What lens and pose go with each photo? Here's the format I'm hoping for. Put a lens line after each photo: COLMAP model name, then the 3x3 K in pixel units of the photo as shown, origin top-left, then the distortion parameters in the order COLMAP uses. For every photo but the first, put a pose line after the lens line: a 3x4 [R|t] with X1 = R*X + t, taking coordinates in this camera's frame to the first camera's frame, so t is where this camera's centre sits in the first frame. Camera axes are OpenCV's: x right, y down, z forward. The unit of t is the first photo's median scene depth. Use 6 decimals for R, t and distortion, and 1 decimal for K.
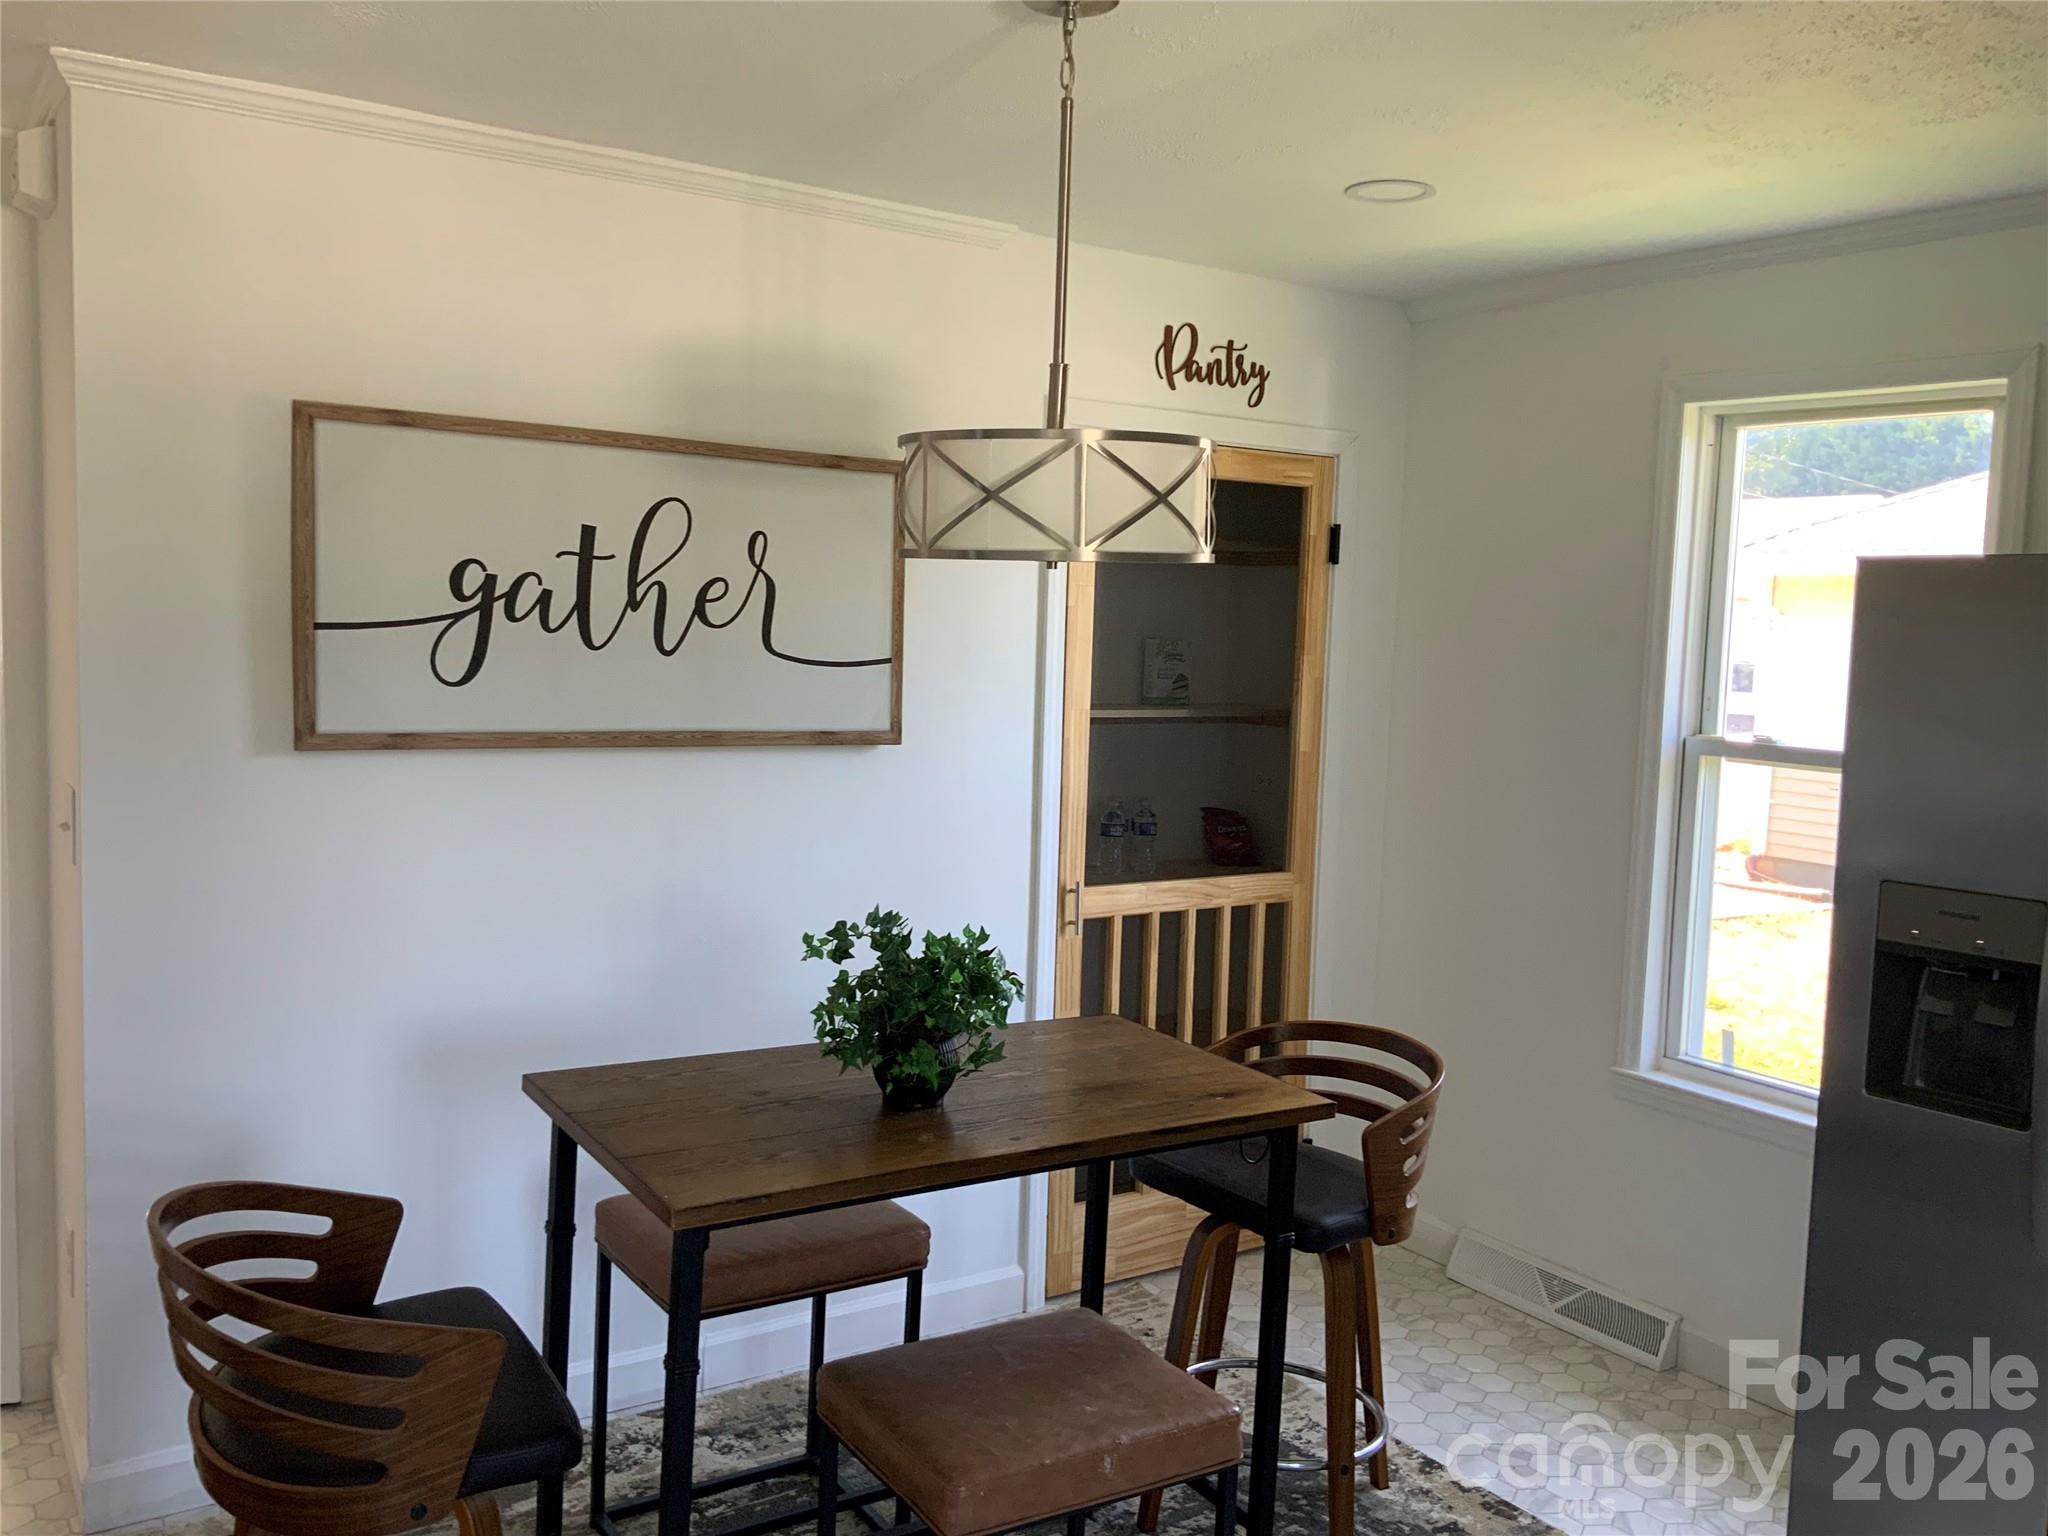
lens RADIAL K [[1744.9, 0, 1023.8], [0, 1744.9, 770.8], [0, 0, 1]] dist [0.063707, -0.135115]
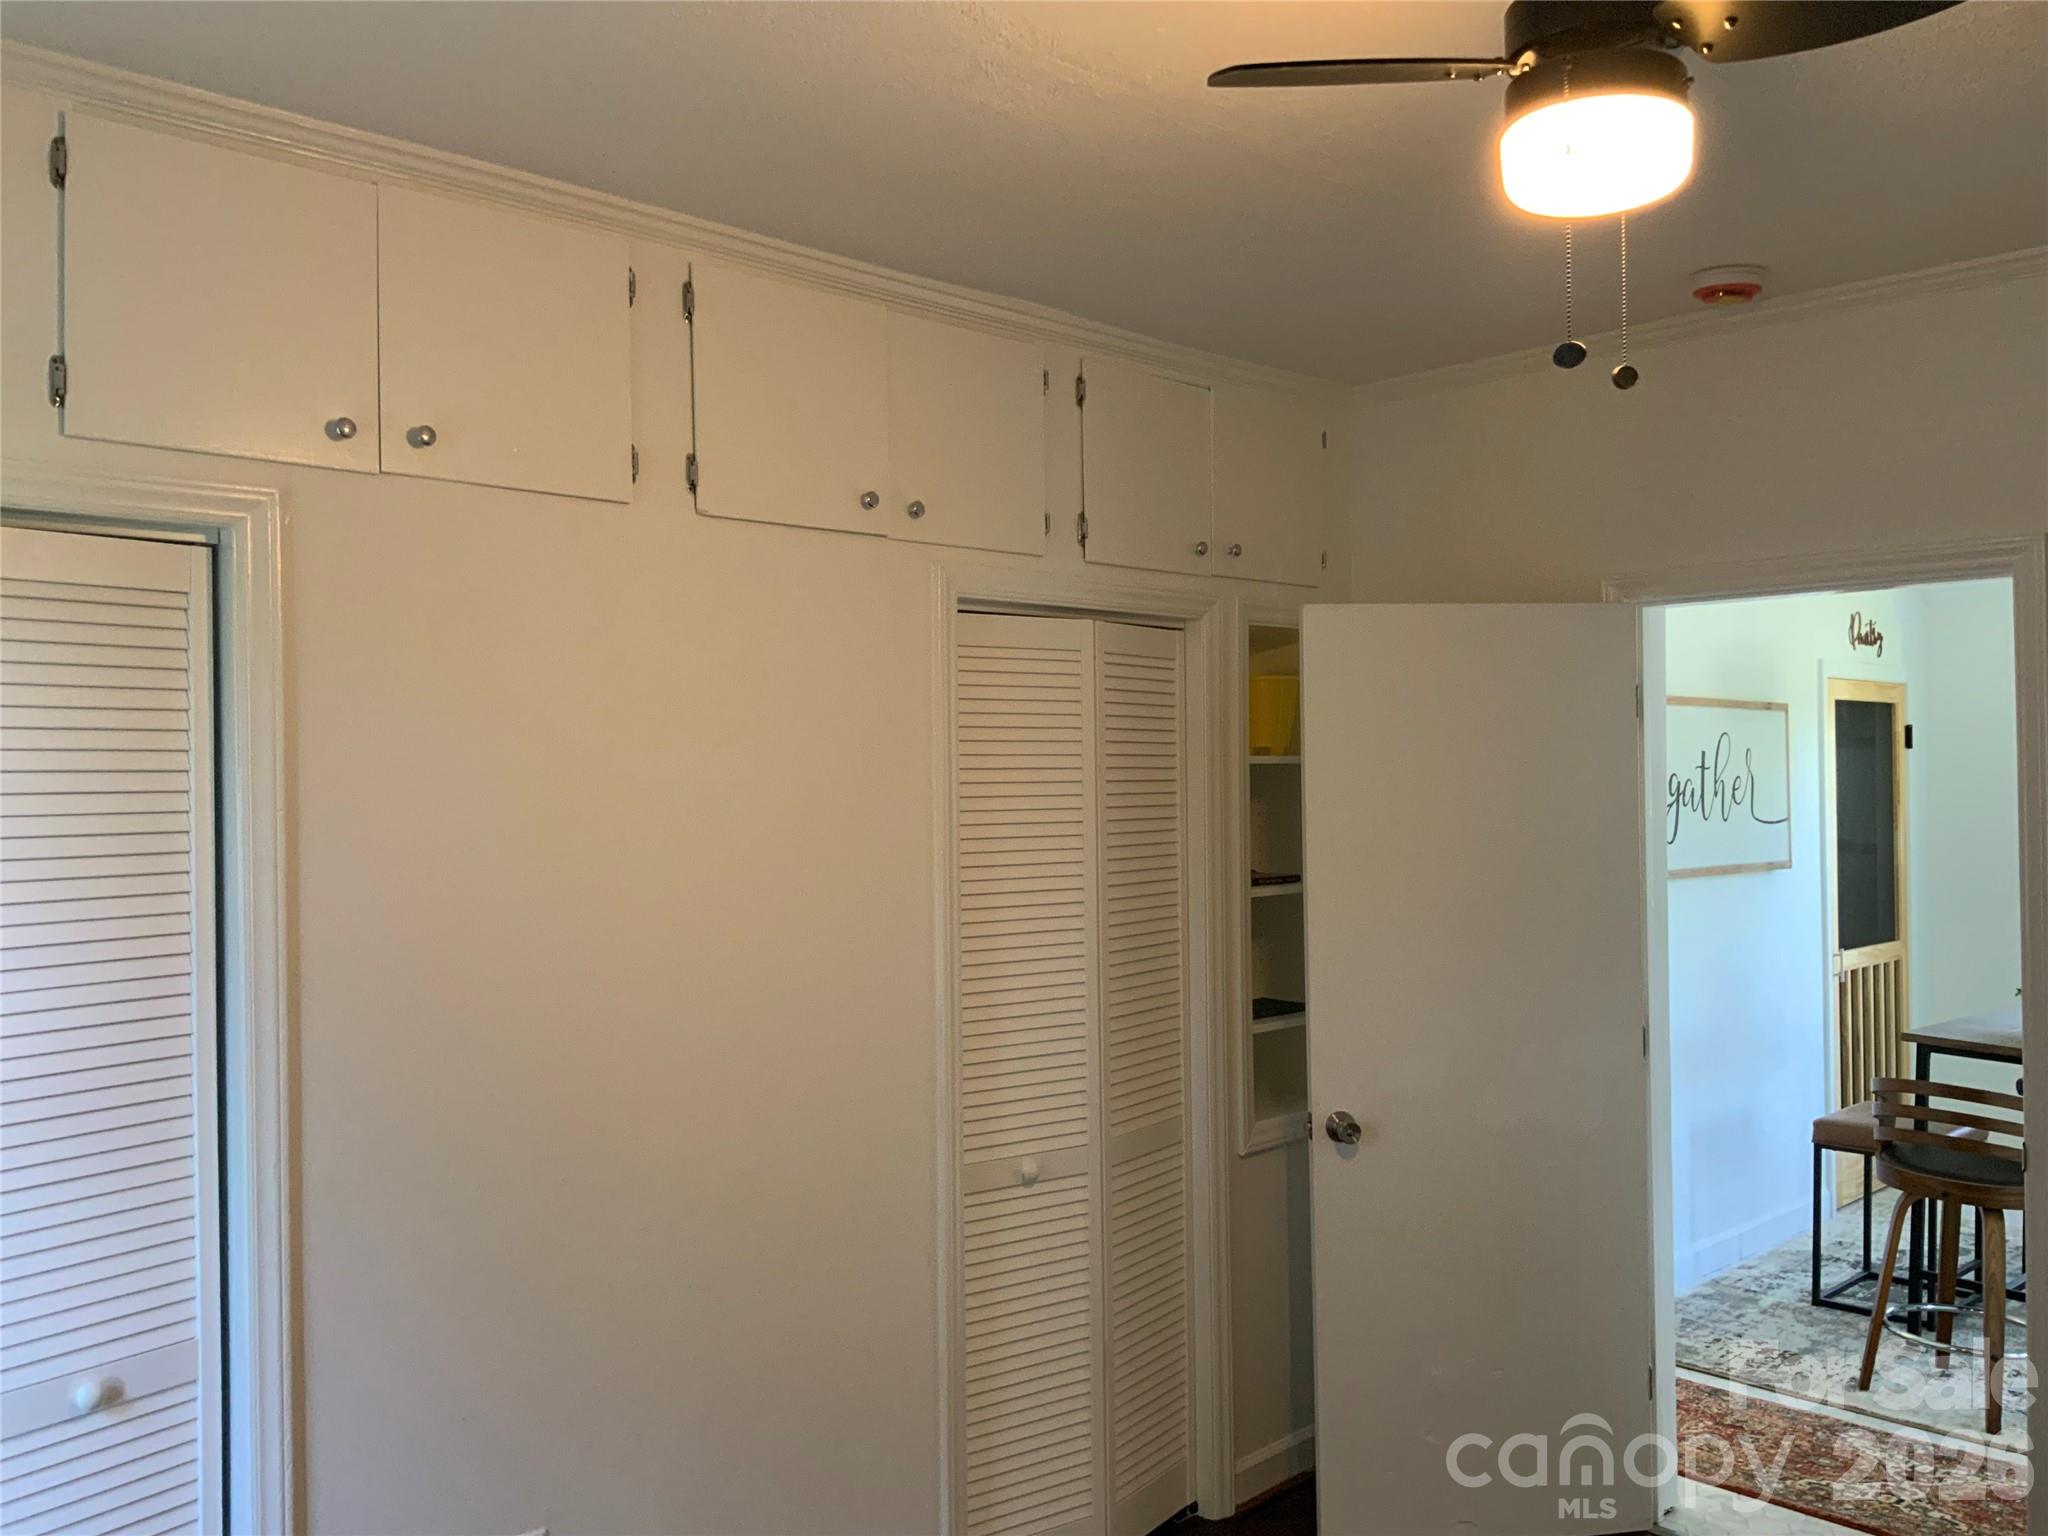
lens RADIAL K [[1744.9, 0, 1025.6], [0, 1744.9, 773.7], [0, 0, 1]] dist [0.063707, -0.135115]
pose [[0.983966, -0.042252, 0.173280, -1.207685], [0.057241, 0.994951, -0.082439, -0.009137], [-0.168922, 0.091036, 0.981416, -0.616525]]
